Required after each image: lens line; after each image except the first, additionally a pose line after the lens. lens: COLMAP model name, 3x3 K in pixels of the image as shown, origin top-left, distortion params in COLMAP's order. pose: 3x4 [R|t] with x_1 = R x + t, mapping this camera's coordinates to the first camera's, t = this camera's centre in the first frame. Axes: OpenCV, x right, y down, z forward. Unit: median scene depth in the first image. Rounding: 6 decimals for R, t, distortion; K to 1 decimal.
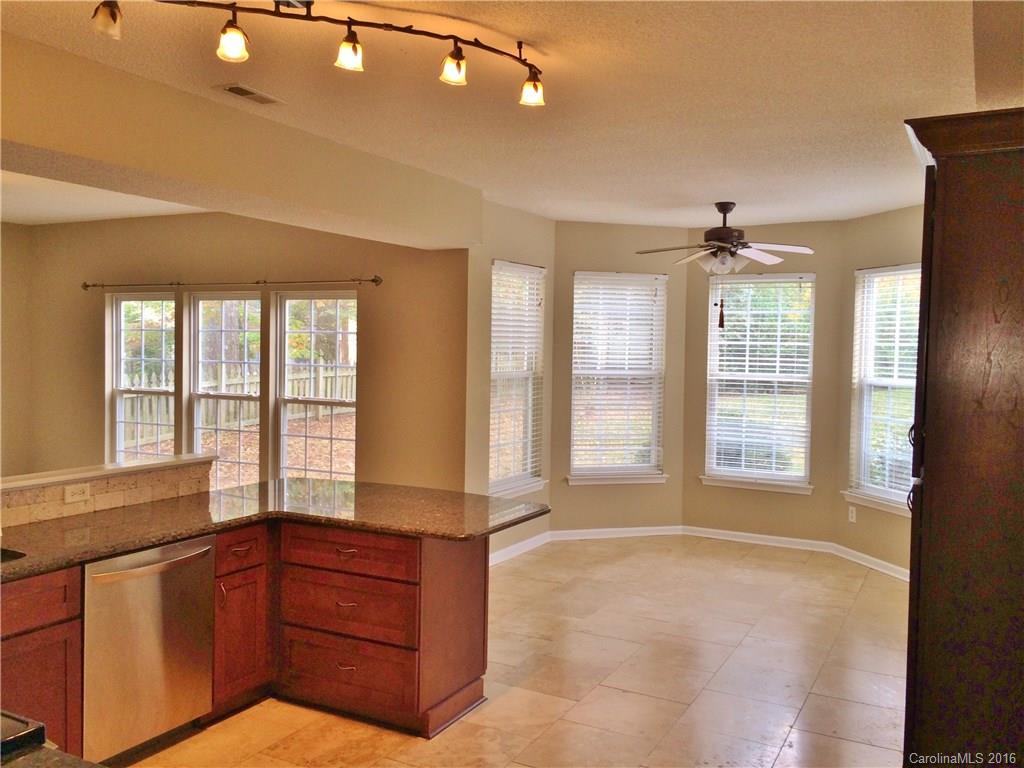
lens RADIAL K [[881.2, 0, 503.7], [0, 881.2, 385.6], [0, 0, 1]] dist [0.073086, -0.096046]
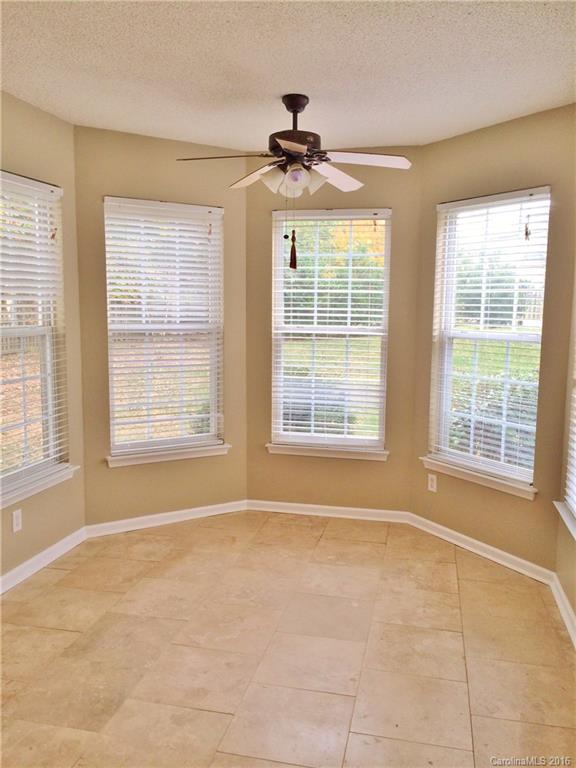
lens RADIAL K [[660.9, 0, 284.7], [0, 660.9, 391.0], [0, 0, 1]] dist [0.073086, -0.096046]
pose [[0.964505, -0.039092, 0.261156, 0.074774], [0.015656, 0.995707, 0.091227, -0.010393], [-0.263601, -0.083900, 0.960976, 0.389317]]
